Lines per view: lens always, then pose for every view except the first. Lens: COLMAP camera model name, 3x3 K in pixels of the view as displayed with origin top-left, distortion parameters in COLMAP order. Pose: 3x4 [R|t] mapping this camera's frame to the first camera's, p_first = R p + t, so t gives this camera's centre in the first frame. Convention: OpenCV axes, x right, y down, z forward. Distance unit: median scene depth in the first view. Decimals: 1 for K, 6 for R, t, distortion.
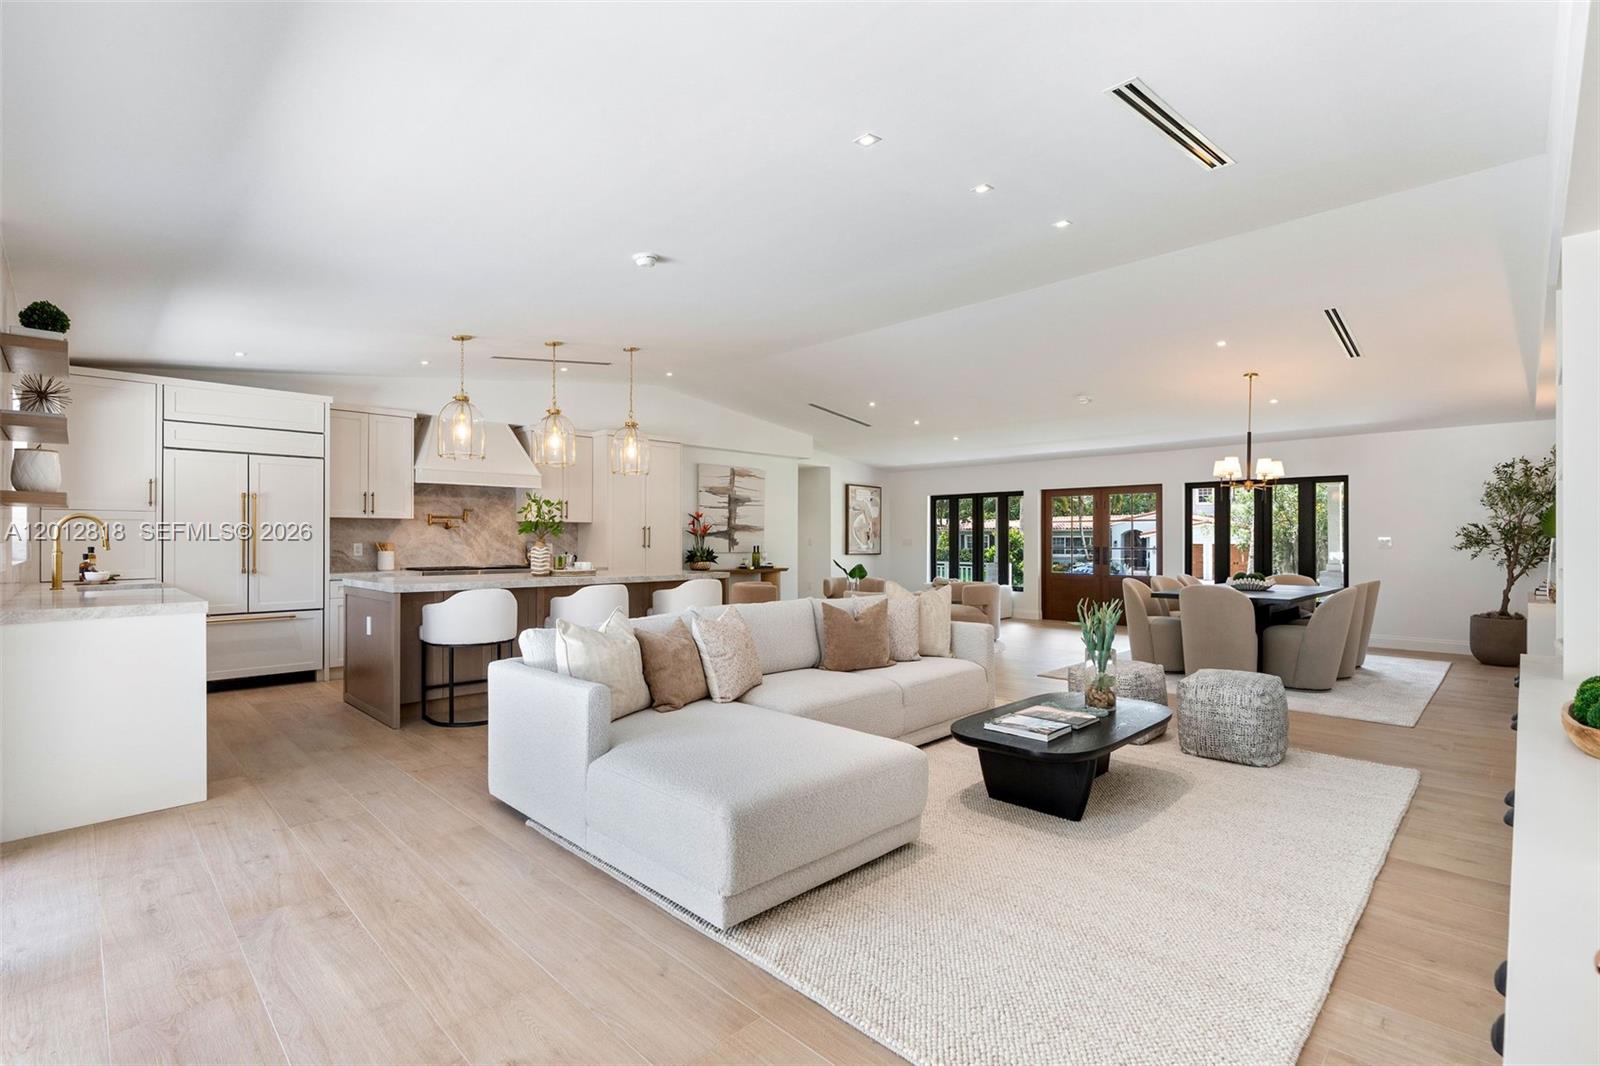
lens RADIAL K [[722.8, 0, 796.3], [0, 722.8, 536.8], [0, 0, 1]] dist [-0.008403, 0.000481]
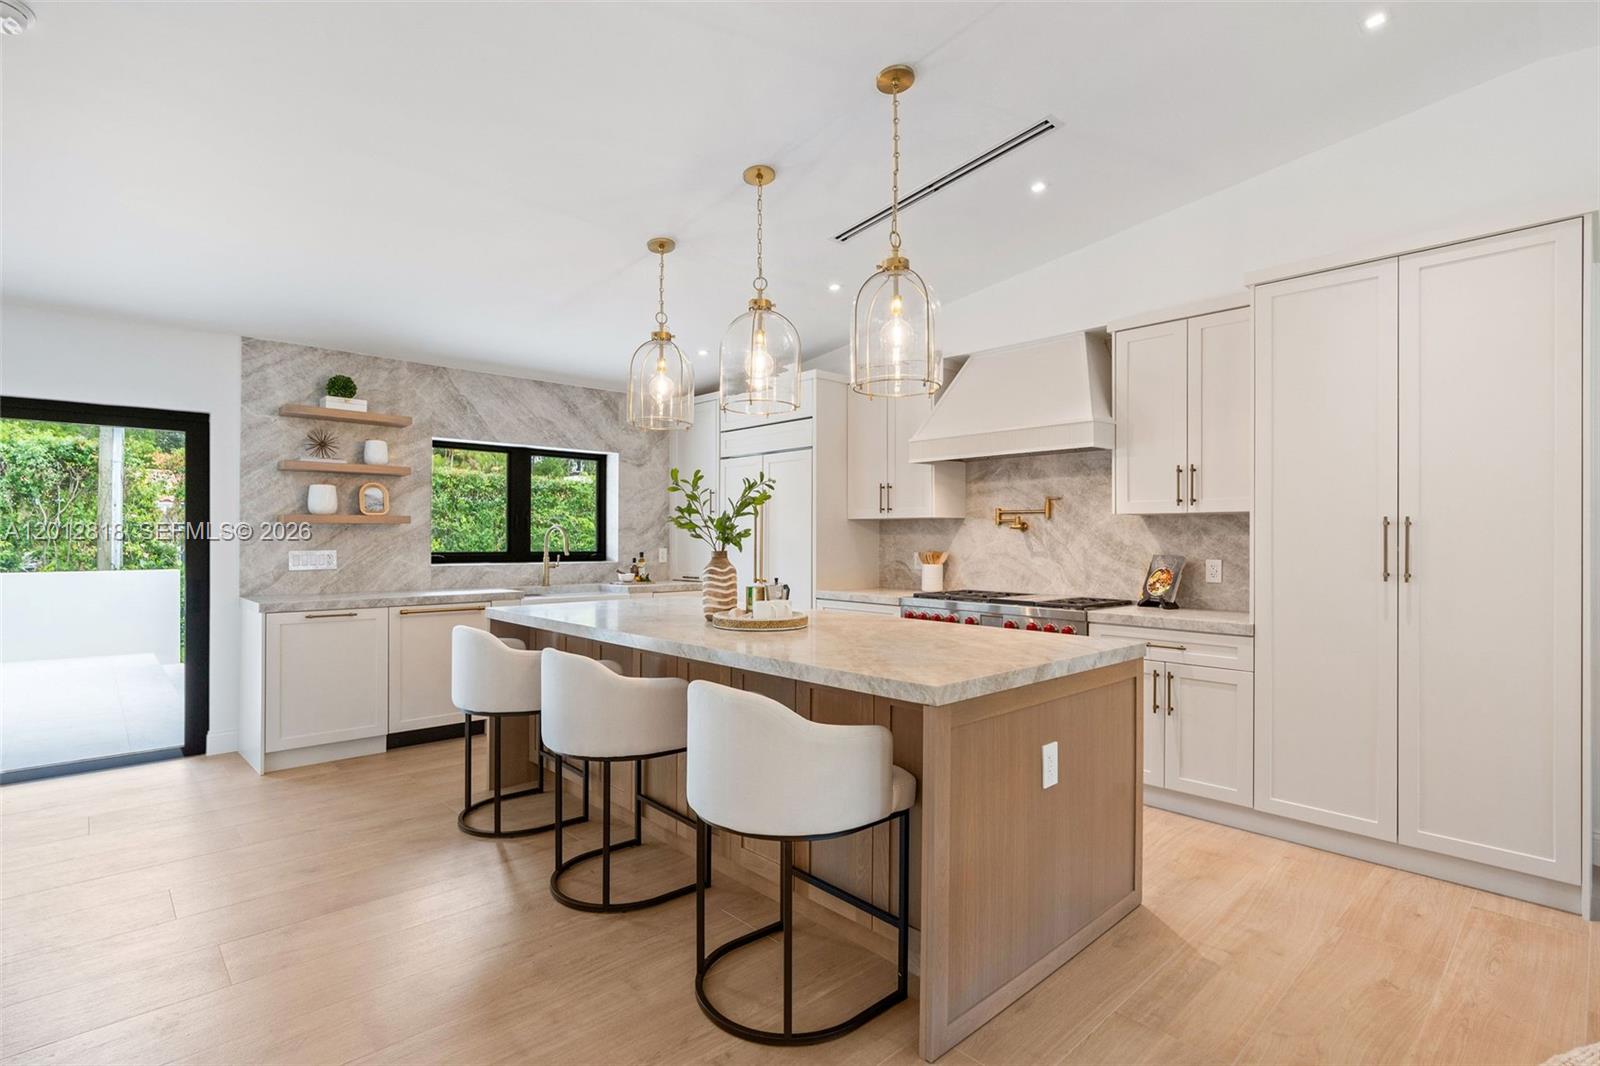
lens RADIAL K [[765.8, 0, 797.6], [0, 765.8, 537.0], [0, 0, 1]] dist [-0.002400, -0.000186]
pose [[-0.024642, -0.000650, -0.999696, 0.149463], [0.001377, 0.999999, -0.000684, -0.005348], [0.999695, -0.001394, -0.024641, 0.736007]]
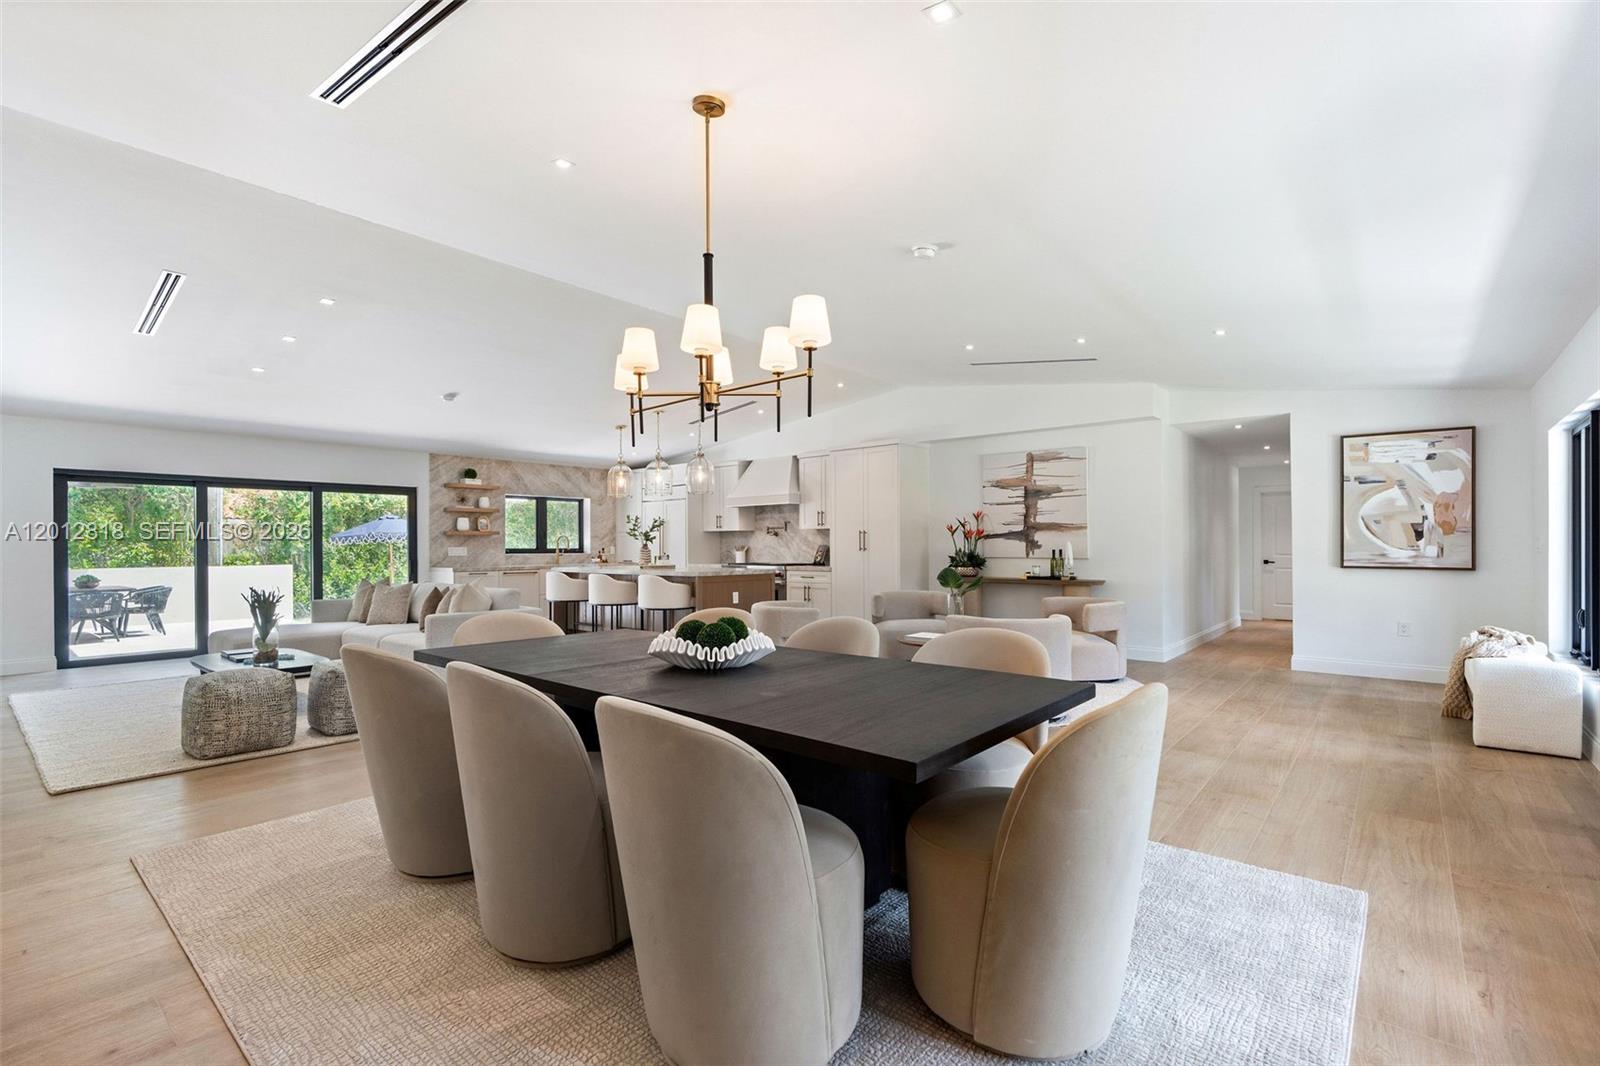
lens RADIAL K [[722.8, 0, 800.3], [0, 722.8, 544.1], [0, 0, 1]] dist [-0.008403, 0.000481]
pose [[0.097695, -0.001451, -0.995215, 0.831624], [0.010375, 0.999946, -0.000439, 0.004896], [0.995162, -0.010282, 0.097705, 0.809346]]
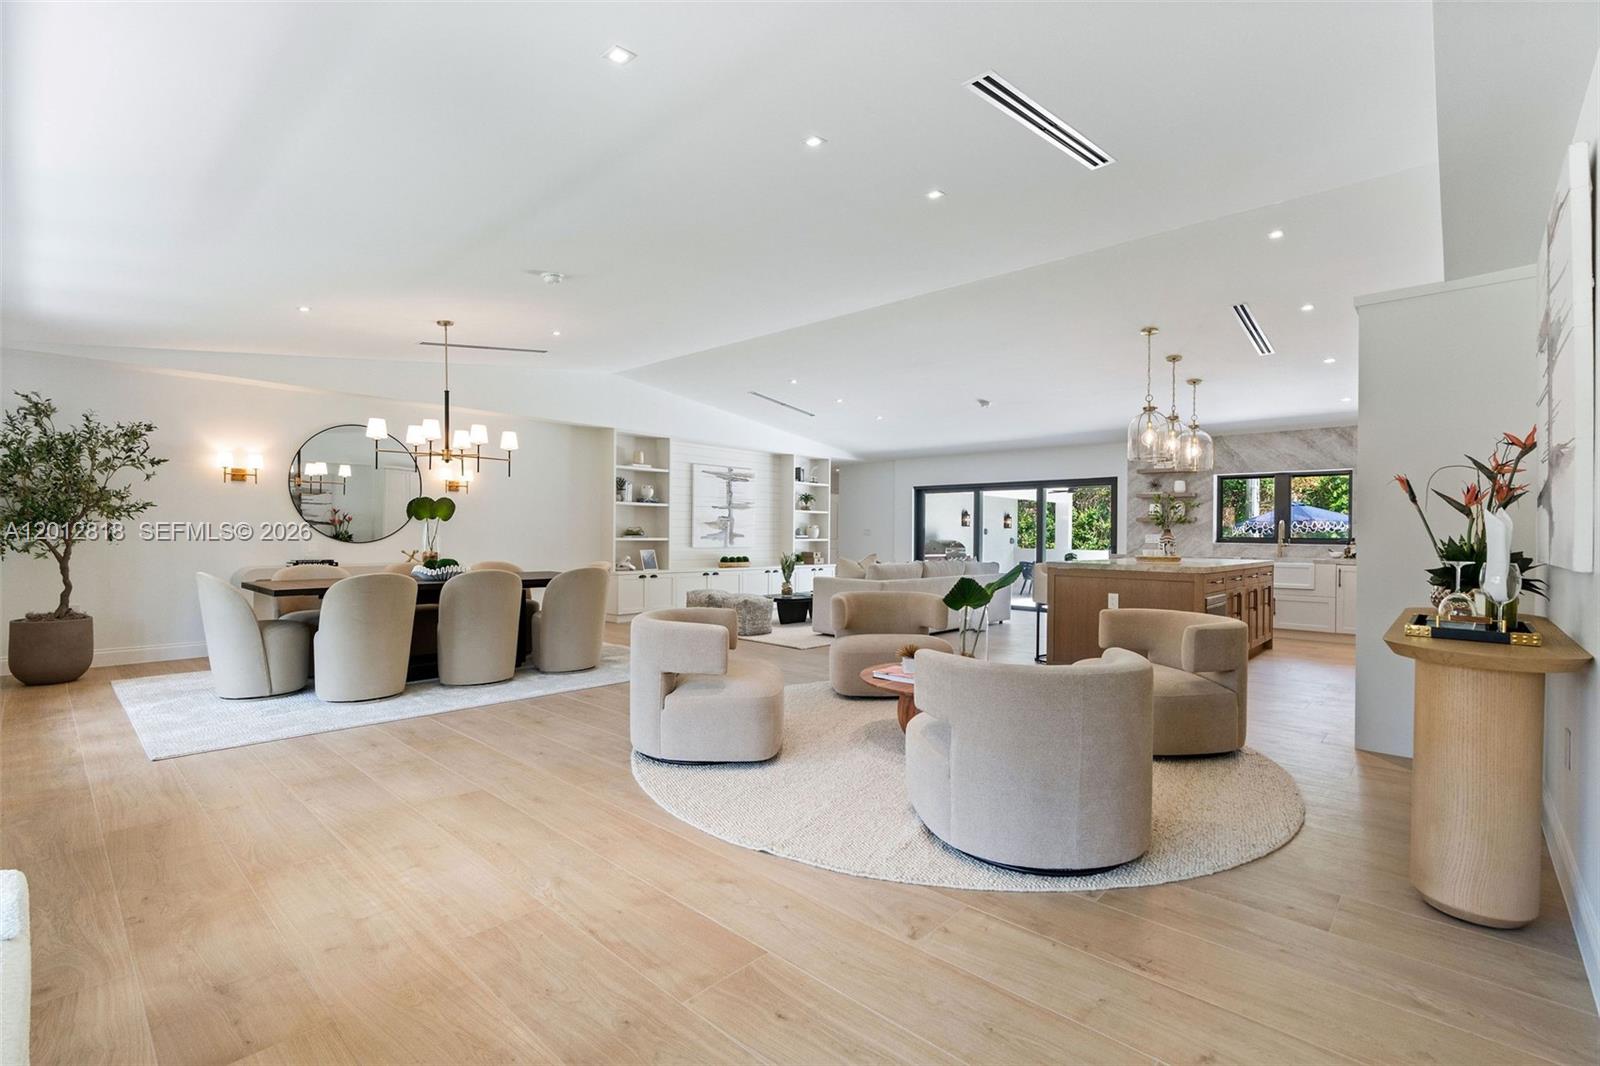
lens RADIAL K [[722.8, 0, 796.2], [0, 722.8, 531.7], [0, 0, 1]] dist [-0.008403, 0.000481]
pose [[-0.998964, -0.010583, -0.044251, 0.217055], [-0.010101, 0.999887, -0.011097, 0.017849], [0.044364, -0.010639, -0.998959, 1.491550]]
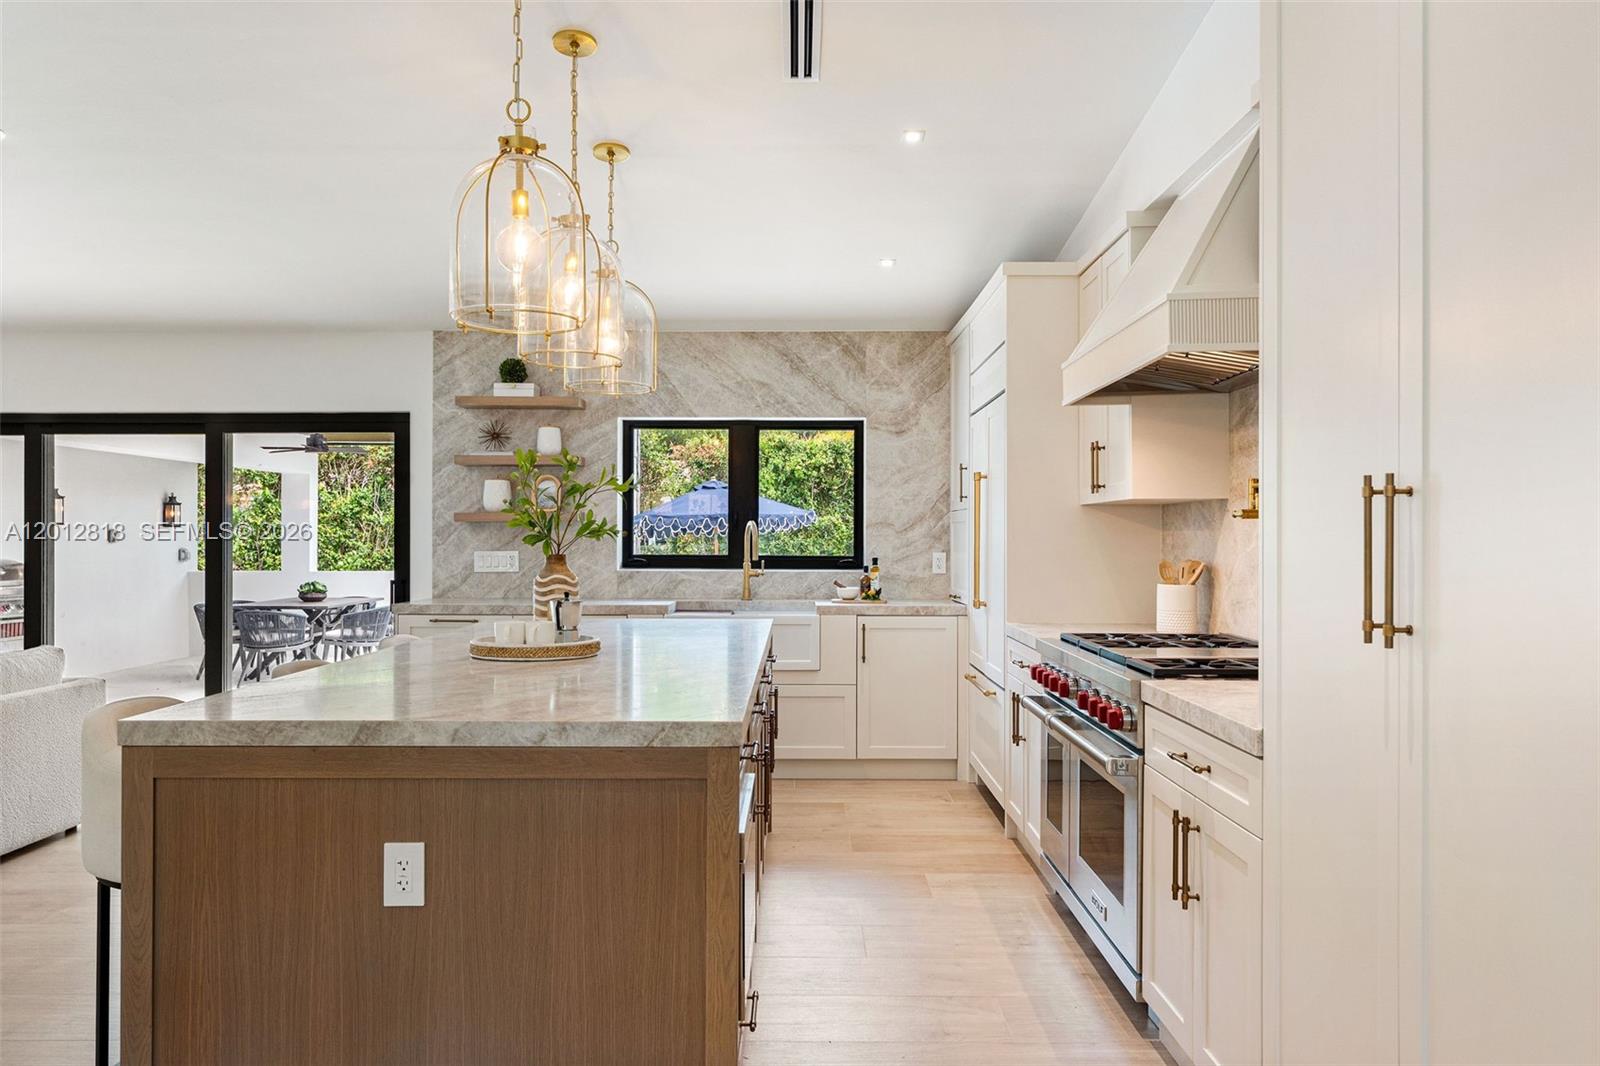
lens RADIAL K [[1154.4, 0, 809.9], [0, 1154.4, 541.7], [0, 0, 1]] dist [-0.000036, -0.005516]
pose [[-0.697259, 0.002887, -0.716814, 0.008522], [0.002318, 0.999996, 0.001772, -0.003650], [0.716816, -0.000426, -0.697262, 1.068670]]
